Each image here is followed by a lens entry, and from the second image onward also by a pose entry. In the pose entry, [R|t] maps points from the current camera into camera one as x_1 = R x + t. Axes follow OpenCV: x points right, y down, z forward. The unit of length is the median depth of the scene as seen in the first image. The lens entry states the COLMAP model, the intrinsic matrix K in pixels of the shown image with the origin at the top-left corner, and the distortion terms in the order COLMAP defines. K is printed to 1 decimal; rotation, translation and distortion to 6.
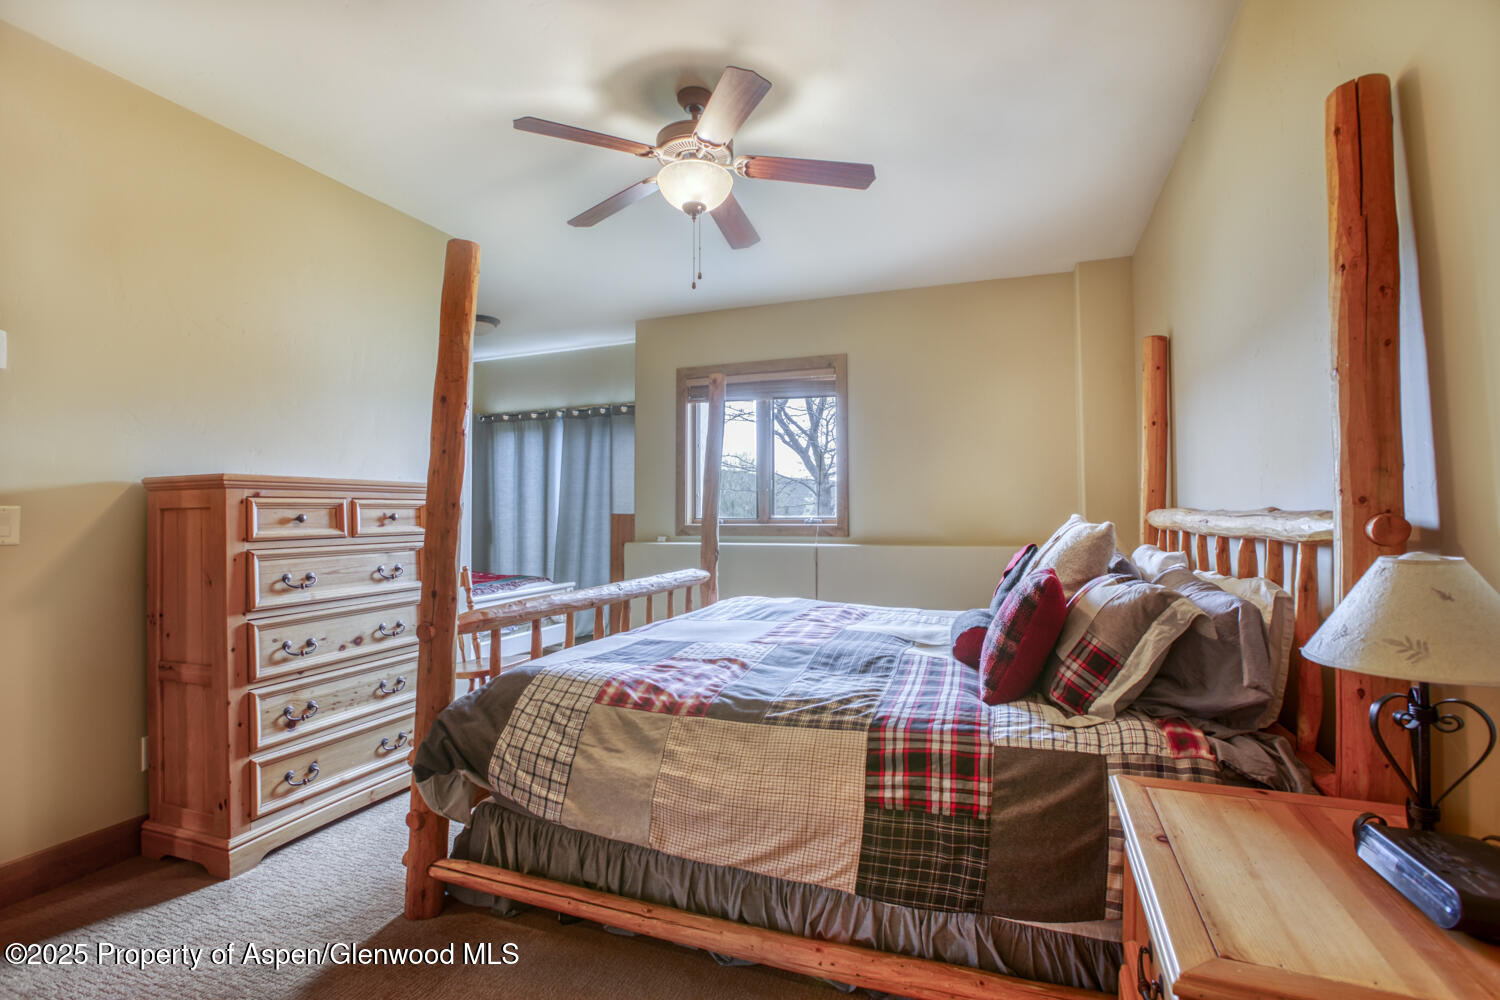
lens RADIAL K [[694.1, 0, 755.6], [0, 694.1, 510.6], [0, 0, 1]] dist [-0.065529, 0.030969]
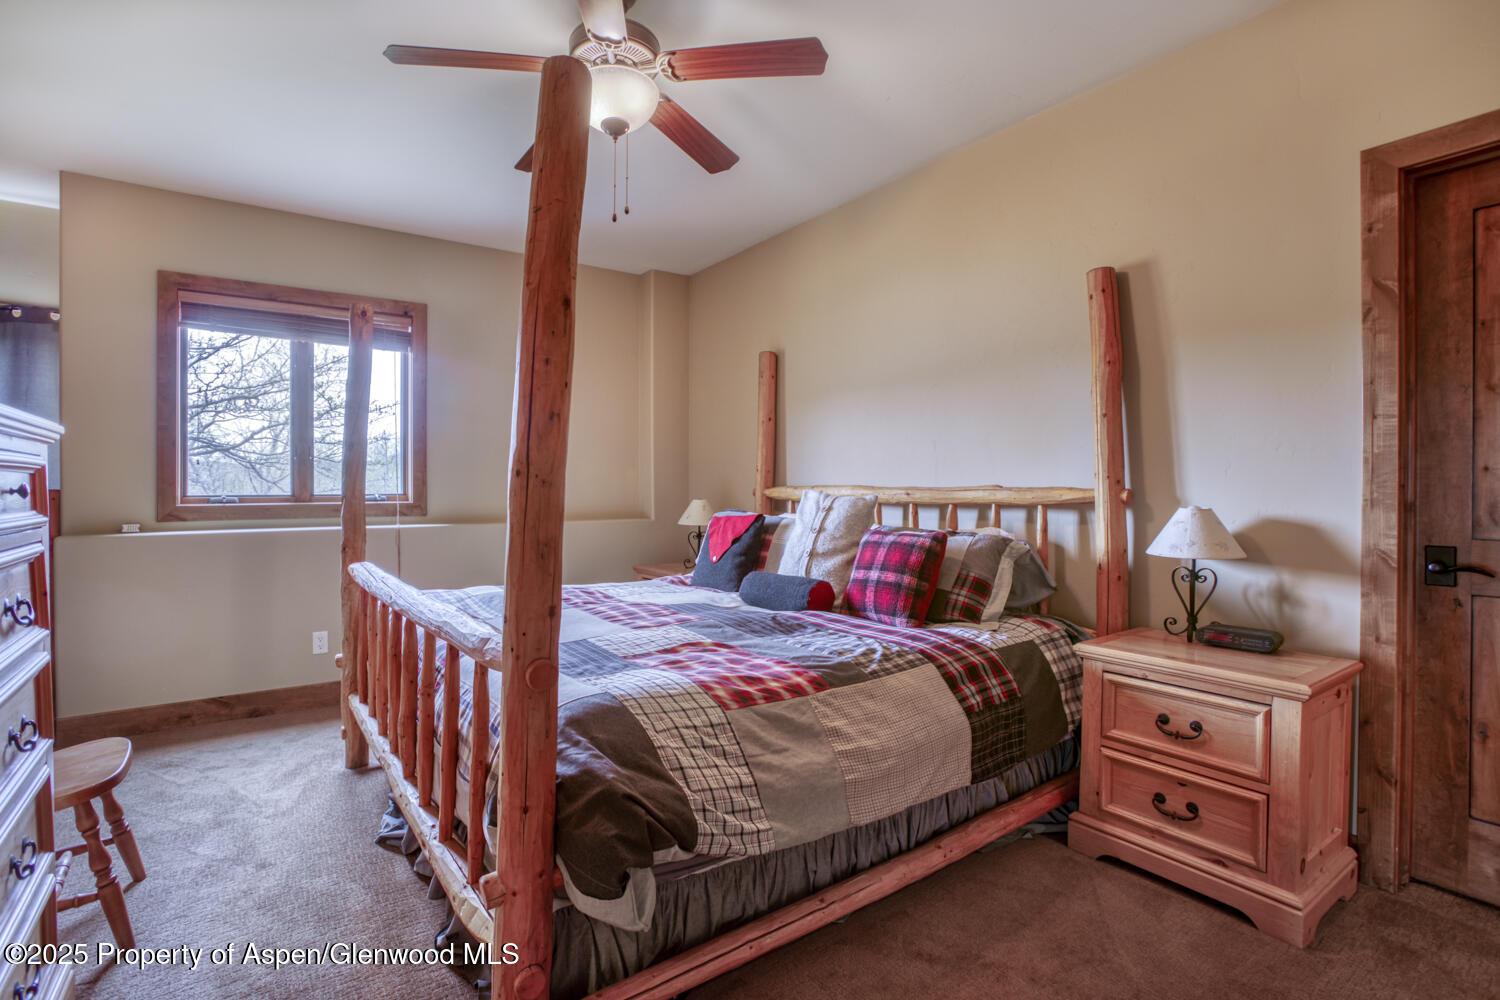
lens RADIAL K [[682.8, 0, 750.0], [0, 682.8, 500.0], [0, 0, 1]] dist [-0.060312, 0.015681]
pose [[0.567444, -0.010901, 0.823340, -0.864582], [-0.003958, 0.999865, 0.015967, 0.007845], [-0.823403, -0.012319, 0.567324, 0.488159]]
